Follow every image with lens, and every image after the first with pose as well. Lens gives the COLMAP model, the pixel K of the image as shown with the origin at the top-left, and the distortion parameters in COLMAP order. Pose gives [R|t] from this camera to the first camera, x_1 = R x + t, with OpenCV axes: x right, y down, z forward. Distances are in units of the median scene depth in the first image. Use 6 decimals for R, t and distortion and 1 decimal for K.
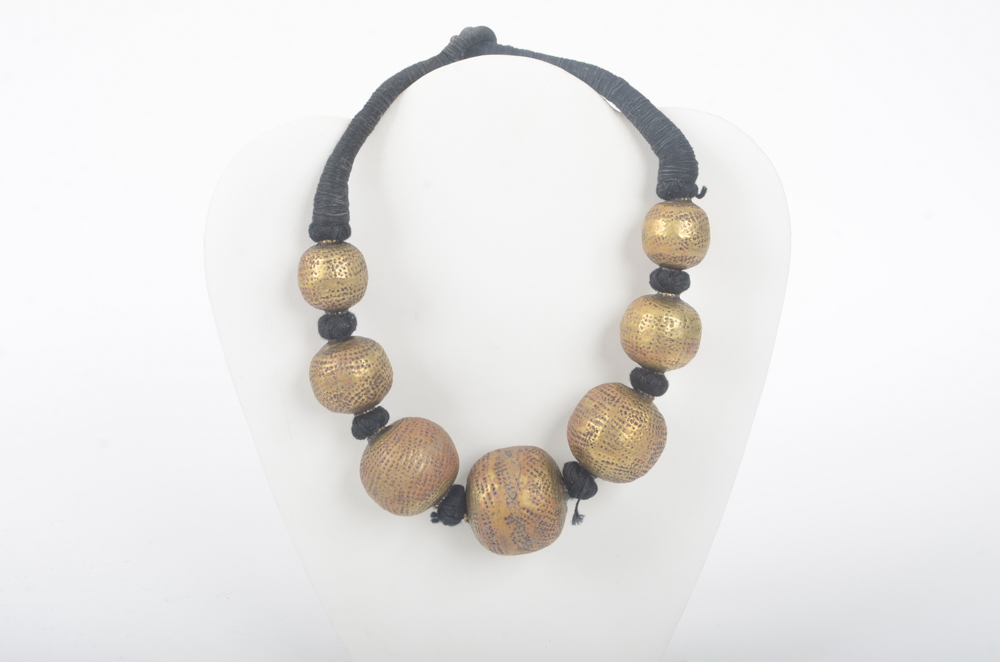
lens RADIAL K [[1435.9, 0, 508.5], [0, 1435.9, 366.0], [0, 0, 1]] dist [0.016523, 0.000000]
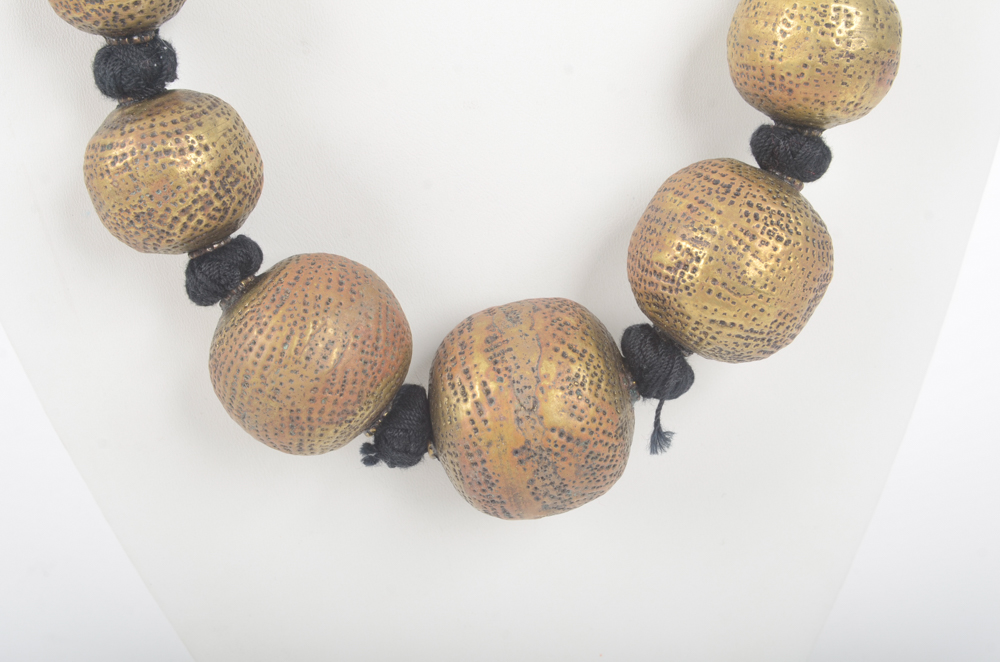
lens RADIAL K [[1435.9, 0, 518.1], [0, 1435.9, 346.6], [0, 0, 1]] dist [0.016523, 0.000000]
pose [[0.997313, -0.060596, 0.041170, -0.018748], [0.056373, 0.993689, 0.096977, 0.024269], [-0.046787, -0.094395, 0.994435, 0.519074]]
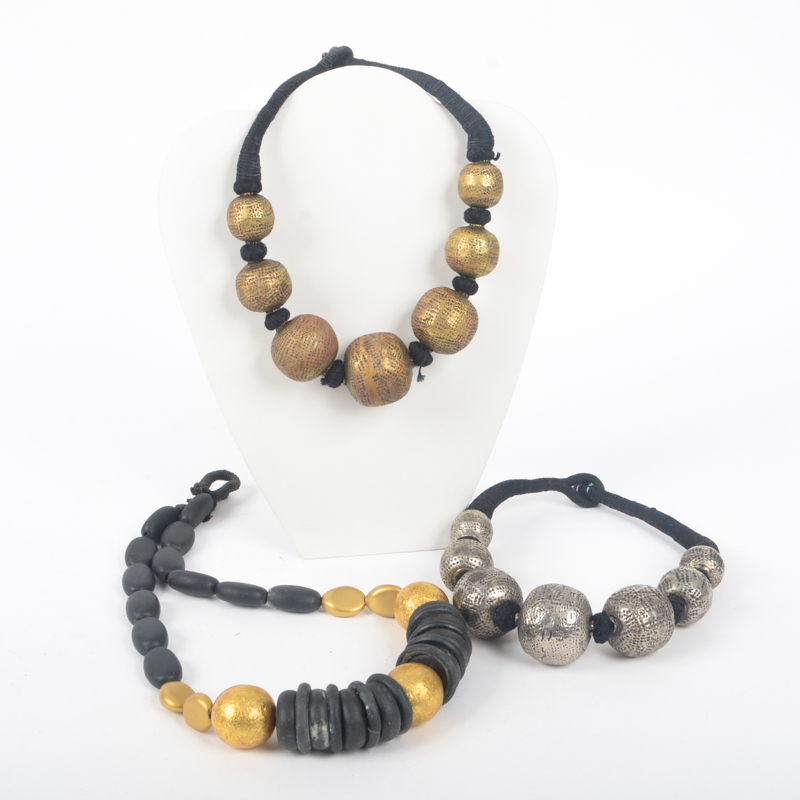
lens RADIAL K [[1610.4, 0, 401.4], [0, 1610.4, 400.6], [0, 0, 1]] dist [0.115767, 0.000000]
pose [[0.996034, -0.030705, 0.083506, -0.112096], [0.031392, 0.999483, -0.006928, 0.141009], [-0.083250, 0.009522, 0.996483, -0.660448]]
